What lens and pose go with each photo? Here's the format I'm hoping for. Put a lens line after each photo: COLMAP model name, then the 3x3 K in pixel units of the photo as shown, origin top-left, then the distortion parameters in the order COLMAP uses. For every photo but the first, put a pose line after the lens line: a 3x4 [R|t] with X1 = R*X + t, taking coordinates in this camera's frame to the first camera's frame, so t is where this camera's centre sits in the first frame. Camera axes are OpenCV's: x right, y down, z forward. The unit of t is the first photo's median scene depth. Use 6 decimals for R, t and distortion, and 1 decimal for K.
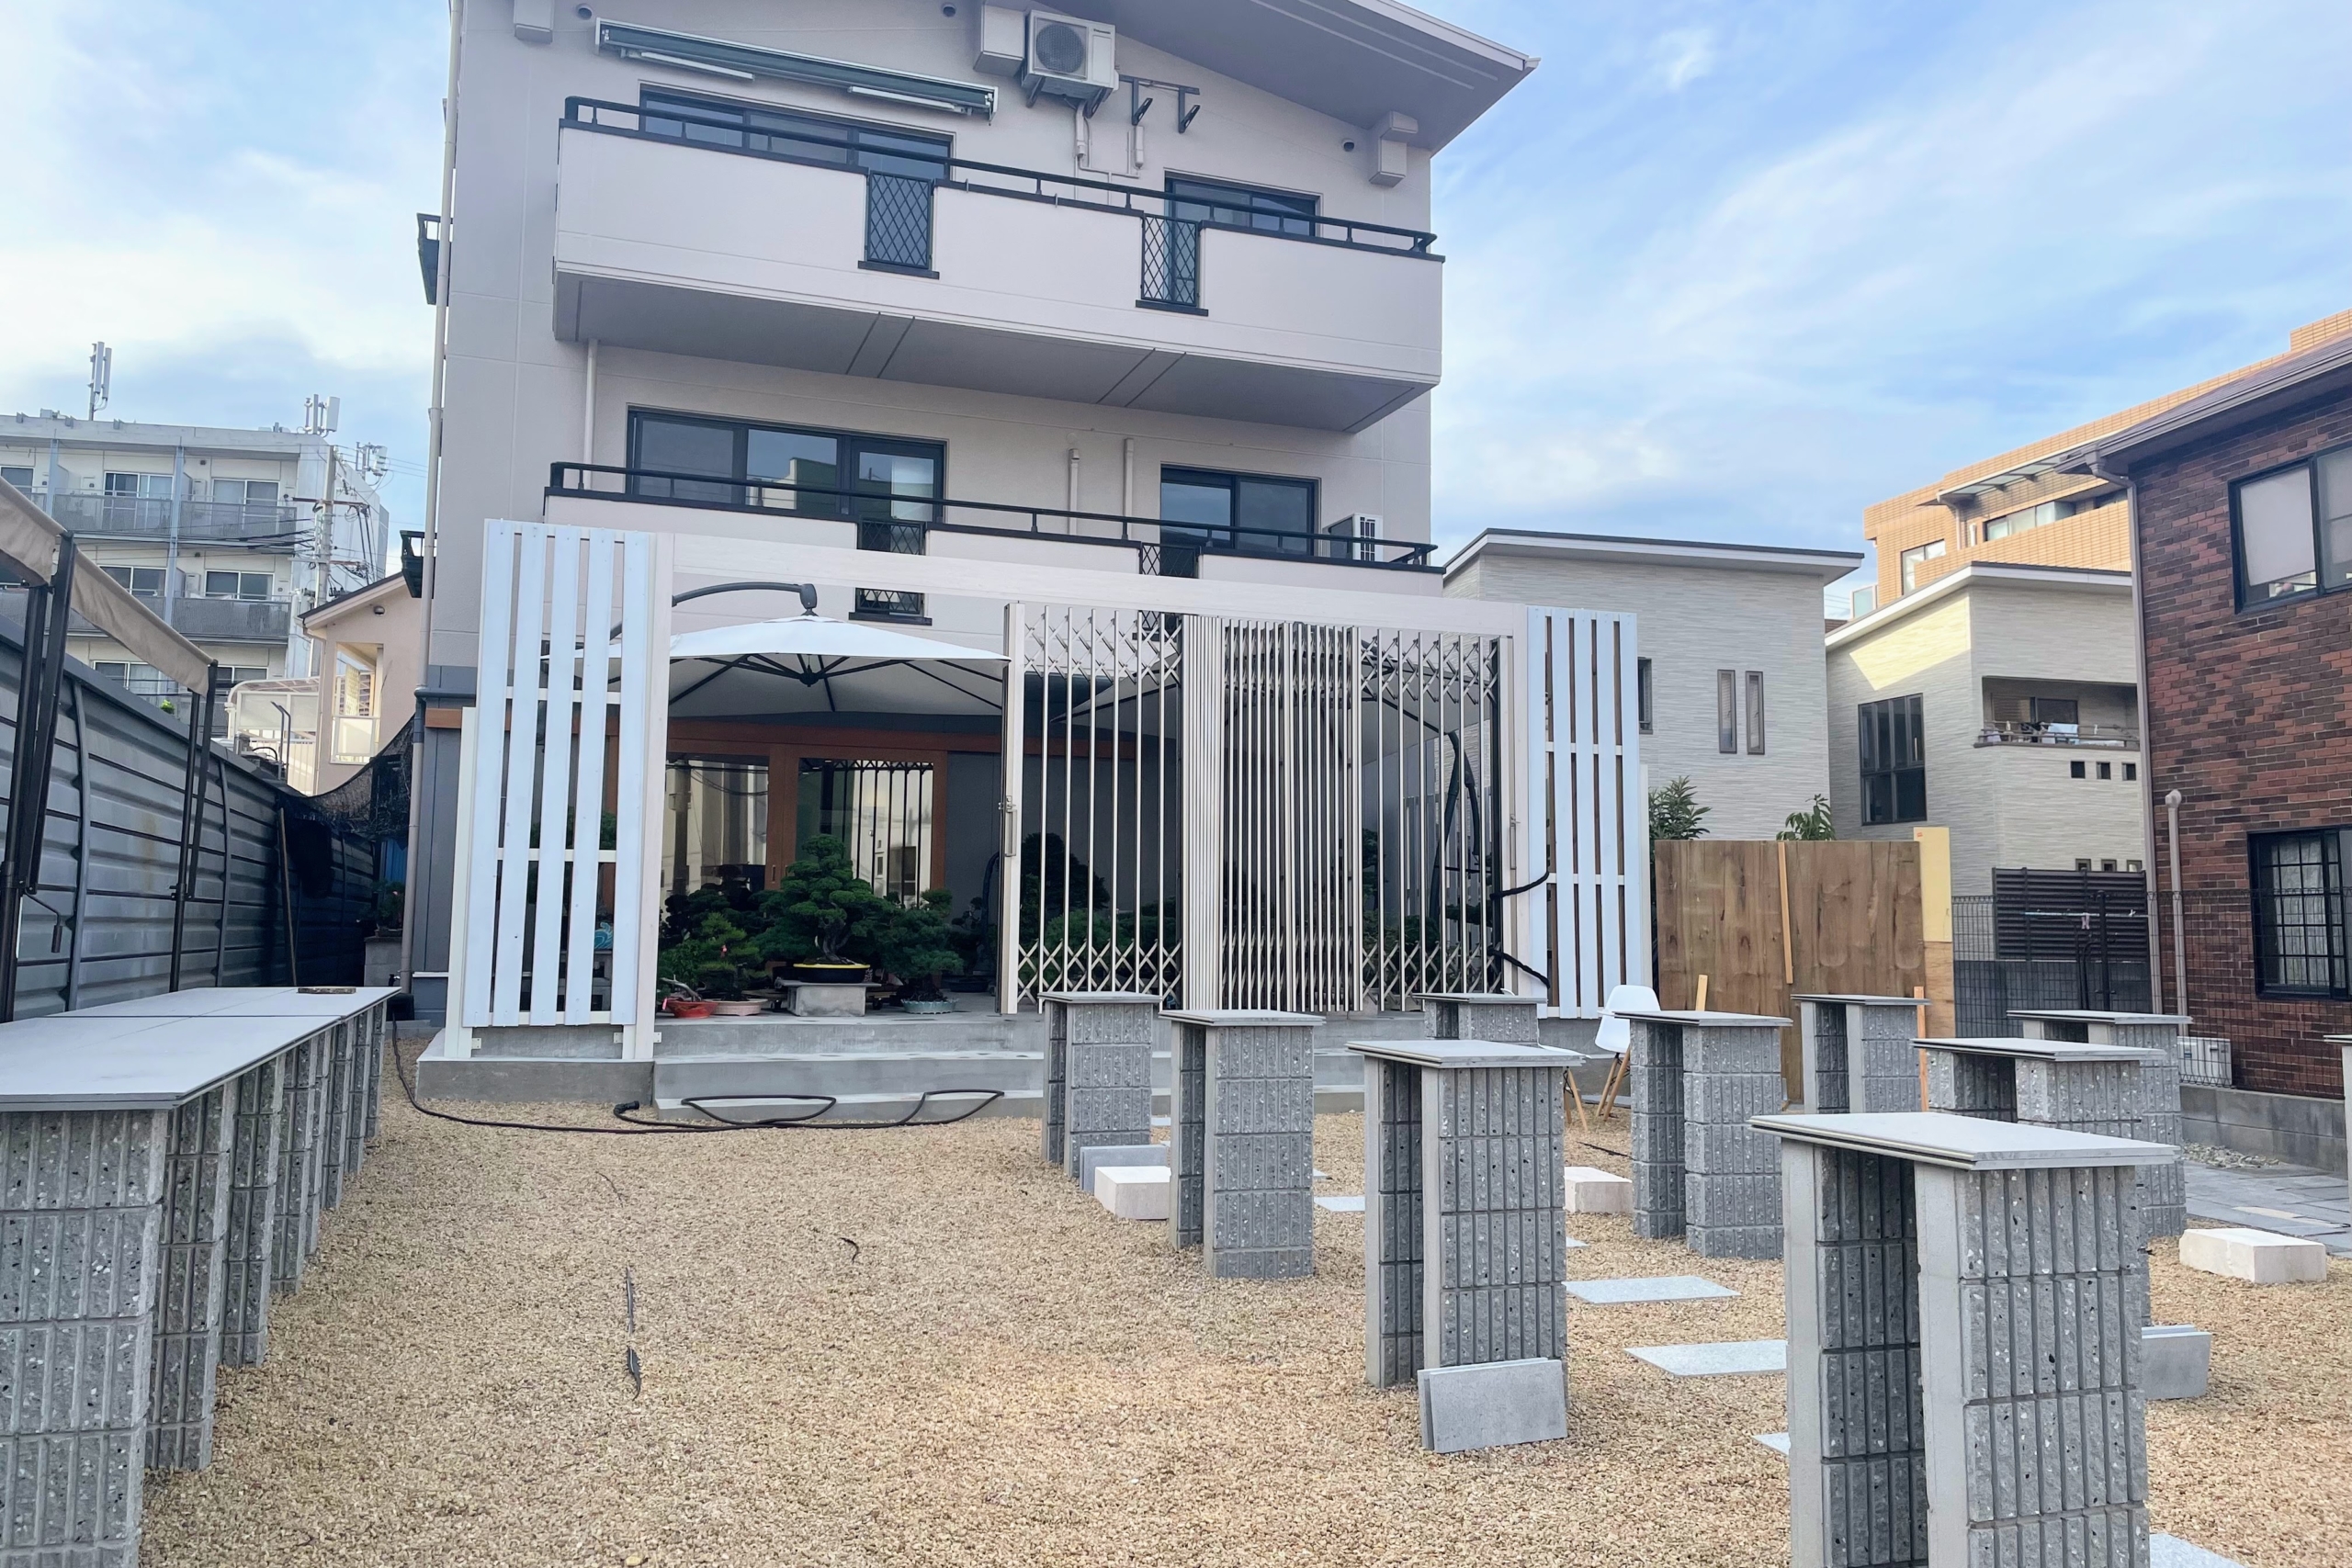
lens RADIAL K [[1791.9, 0, 1172.4], [0, 1791.9, 736.7], [0, 0, 1]] dist [0.047280, -0.002545]
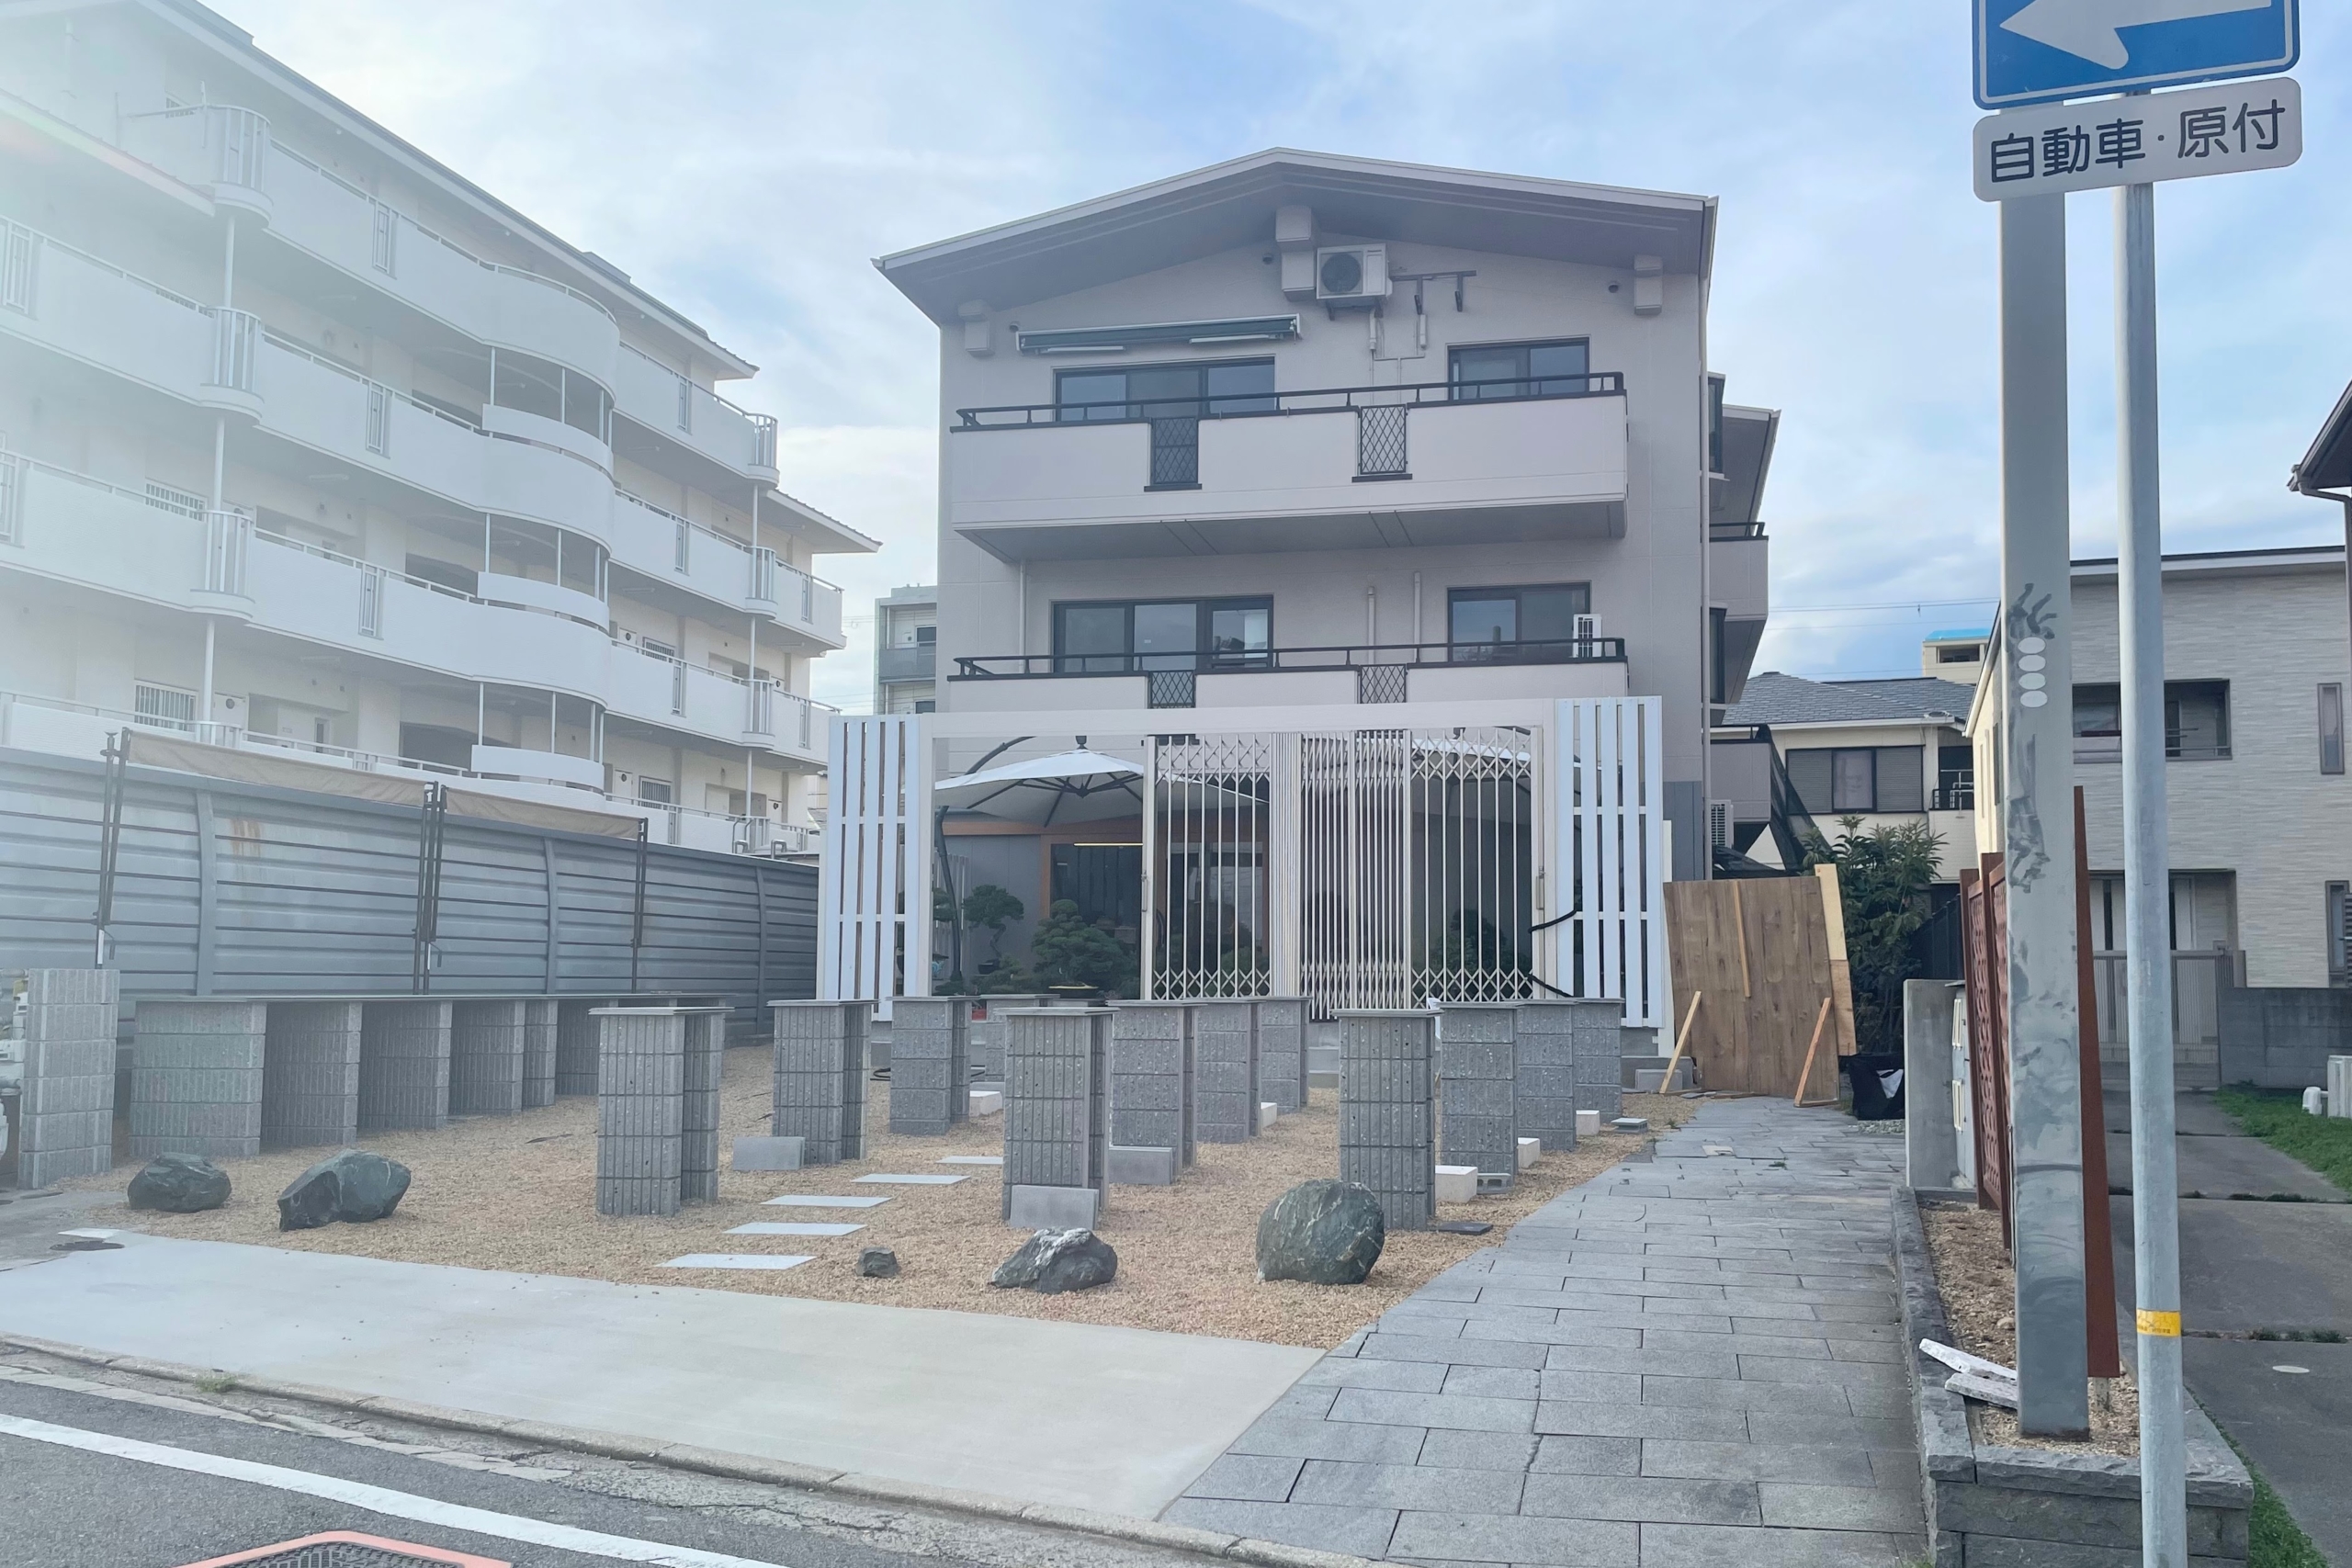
lens RADIAL K [[1915.5, 0, 1260.0], [0, 1915.5, 846.3], [0, 0, 1]] dist [0.055381, -0.008821]
pose [[0.855558, -0.045320, -0.515719, 0.649076], [0.060796, 0.998064, 0.013152, -0.000734], [0.514125, -0.042607, 0.856657, -0.235389]]
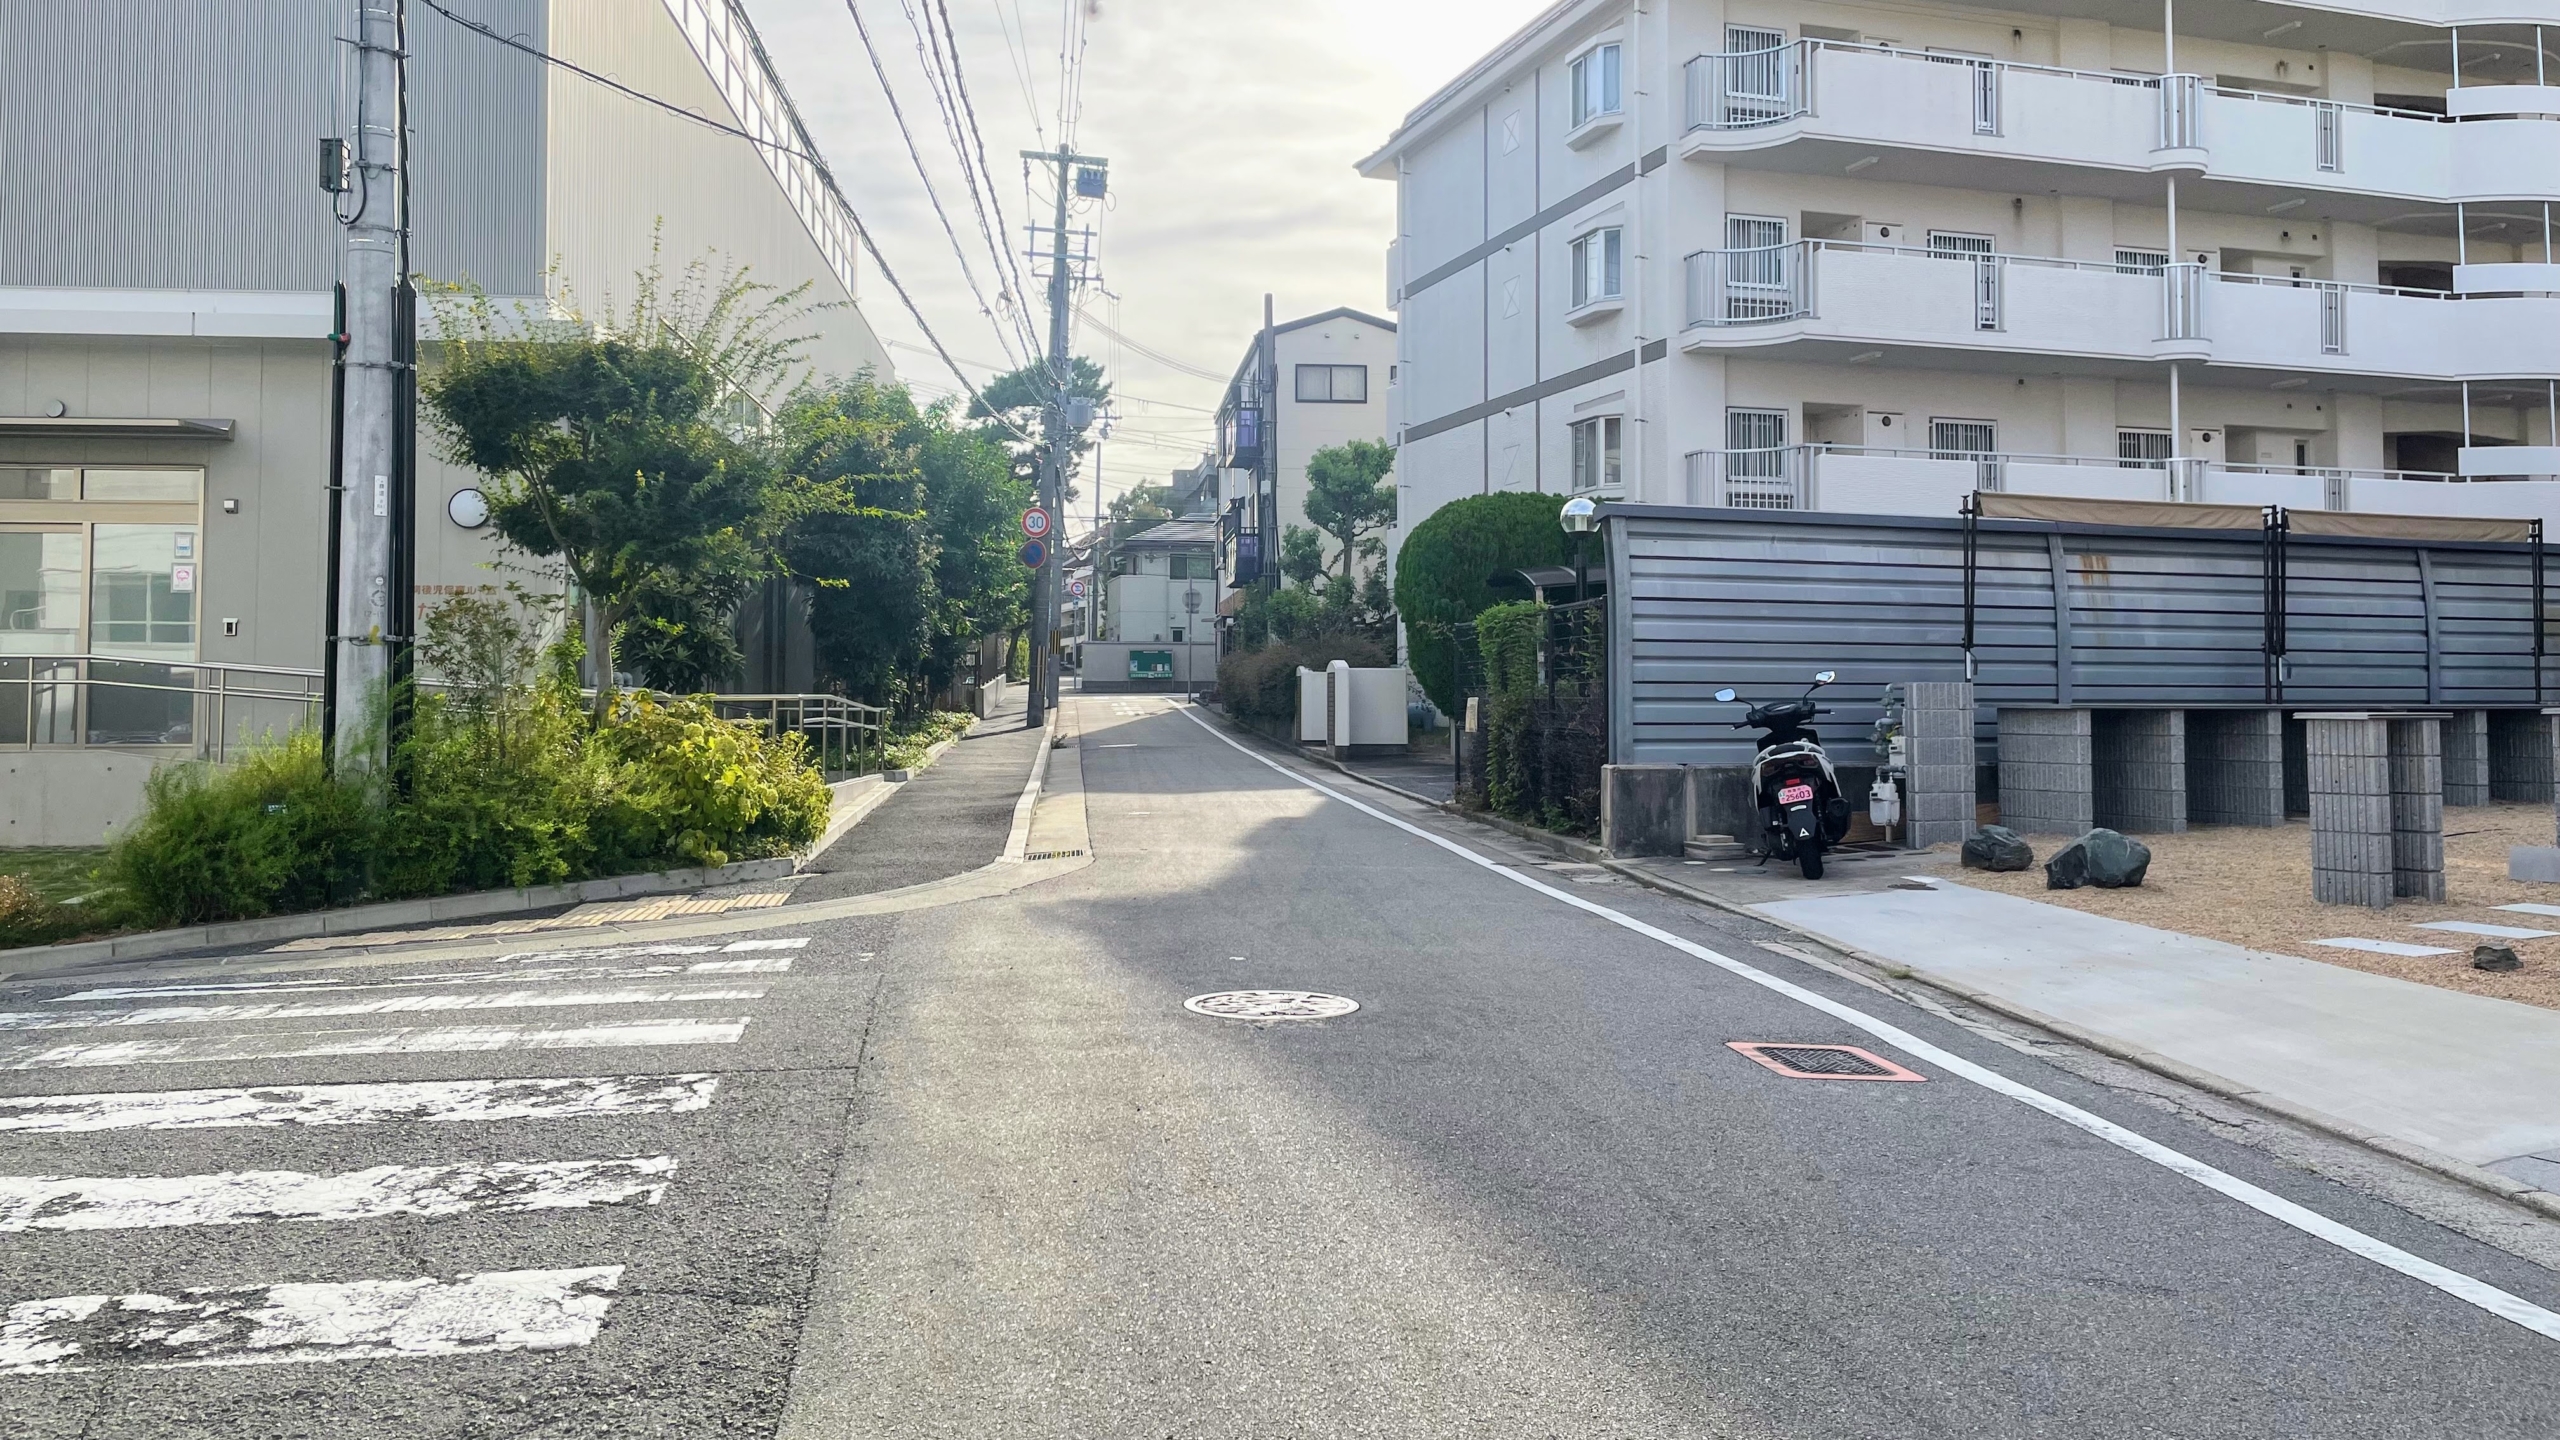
lens RADIAL K [[1929.9, 0, 1274.6], [0, 1929.9, 611.6], [0, 0, 1]] dist [0.072460, -0.088987]
pose [[0.040421, -0.058819, -0.997450, 0.828355], [0.109372, 0.992528, -0.054097, 0.010158], [0.993179, -0.106907, 0.046552, -0.196734]]
